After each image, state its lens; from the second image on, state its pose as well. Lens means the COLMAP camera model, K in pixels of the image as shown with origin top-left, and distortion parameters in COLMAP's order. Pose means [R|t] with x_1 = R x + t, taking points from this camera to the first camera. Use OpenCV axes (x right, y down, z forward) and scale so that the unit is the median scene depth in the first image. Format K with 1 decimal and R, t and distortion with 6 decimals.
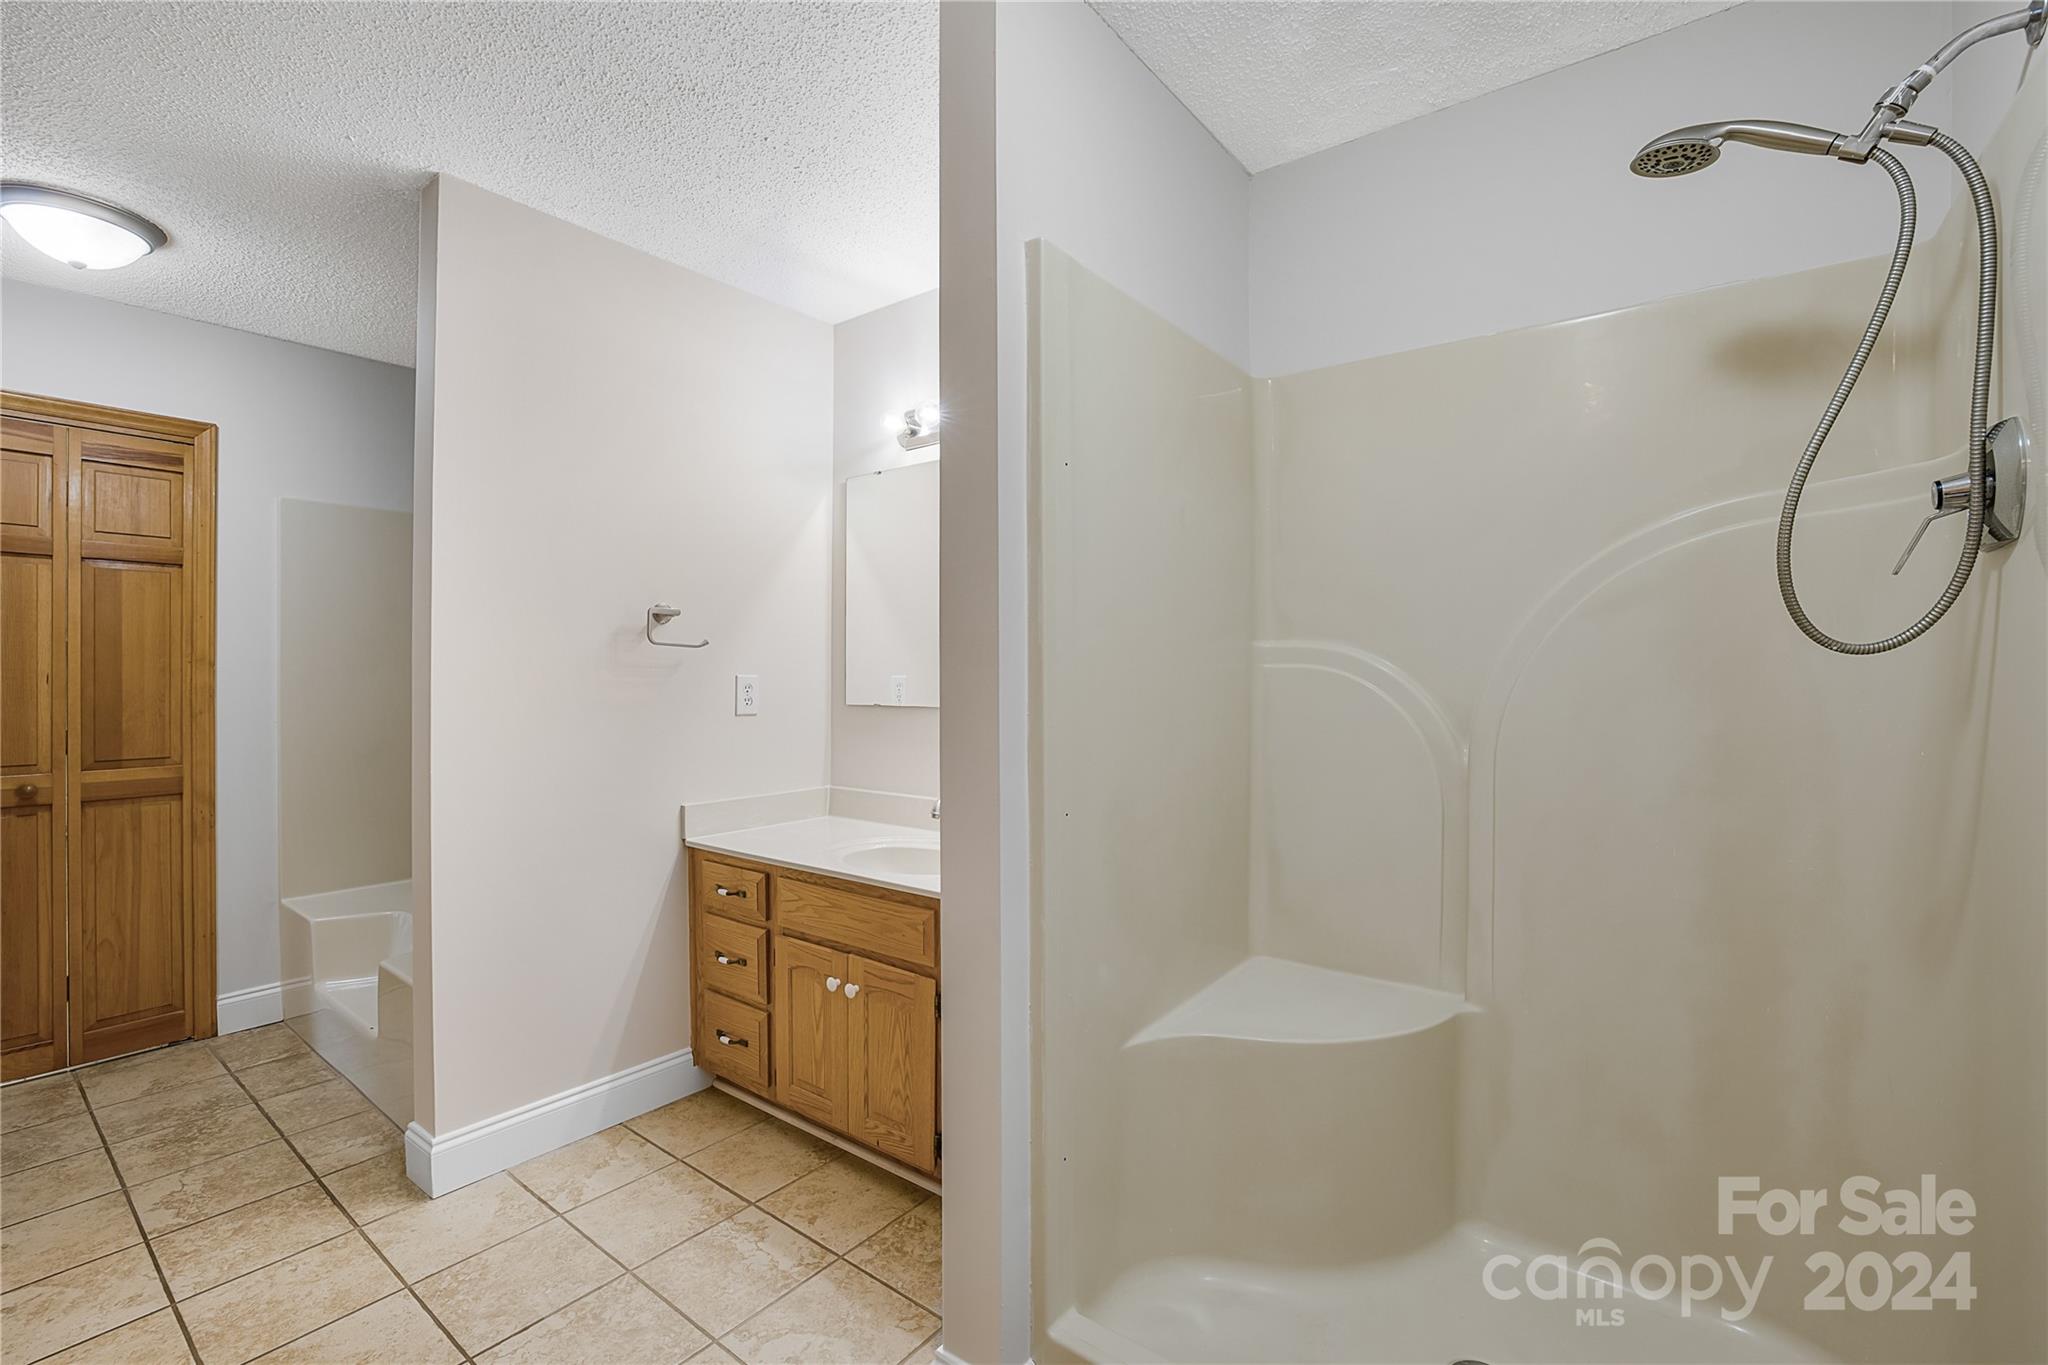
lens RADIAL K [[889.0, 0, 1024.0], [0, 889.0, 682.5], [0, 0, 1]] dist [-0.053330, 0.023367]
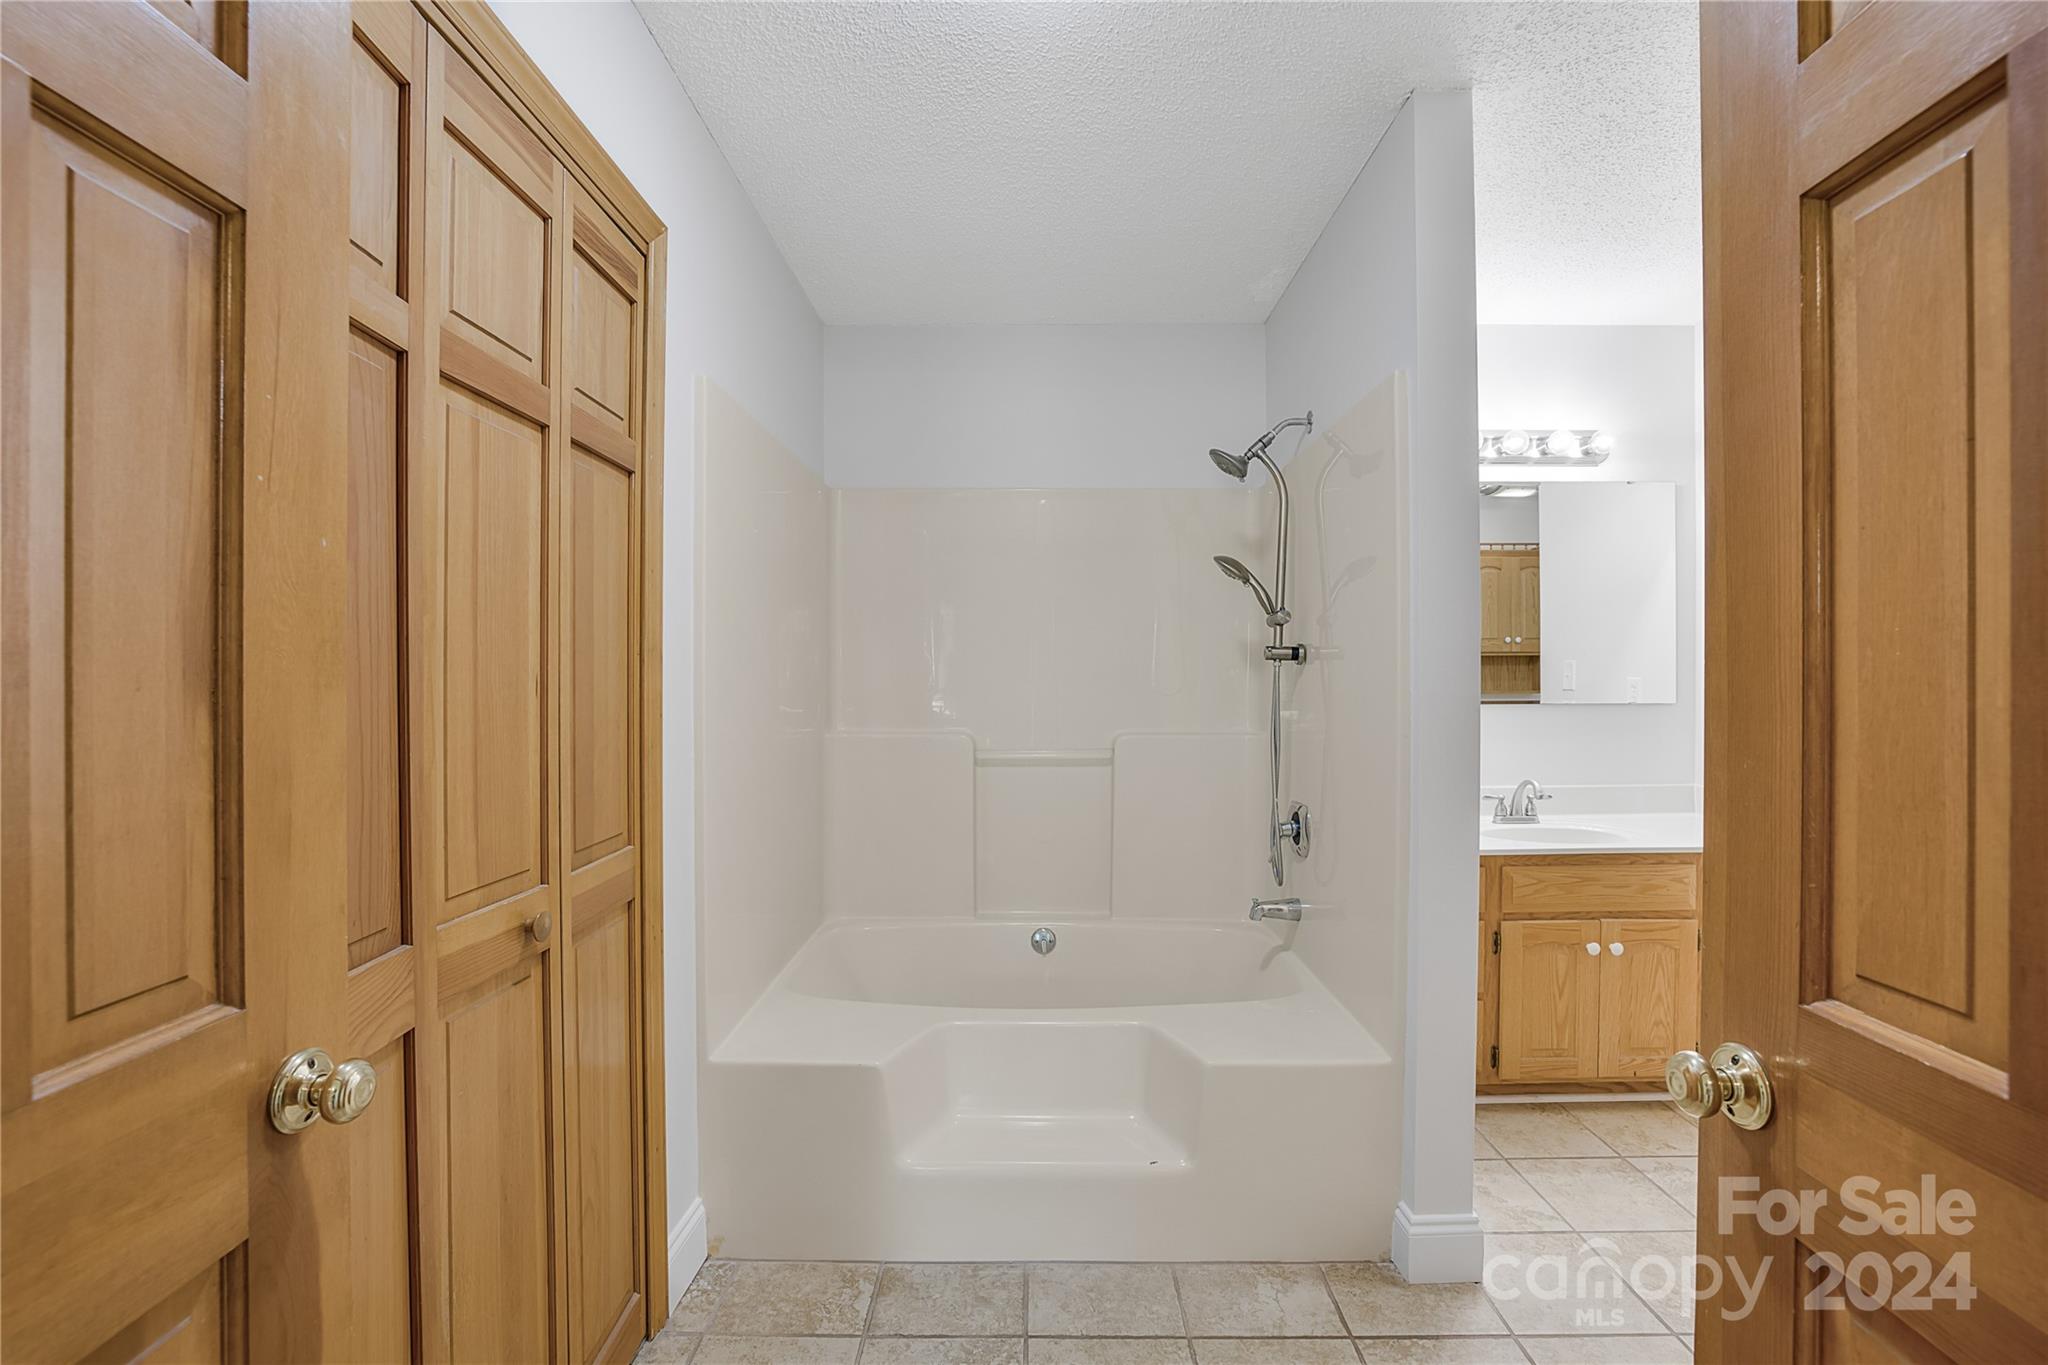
lens RADIAL K [[889.0, 0, 1024.0], [0, 889.0, 682.5], [0, 0, 1]] dist [-0.053330, 0.023367]
pose [[0.795380, -0.004174, 0.606096, -1.459644], [0.005155, 0.999987, 0.000122, -0.004140], [-0.606089, 0.003027, 0.795391, 0.546595]]
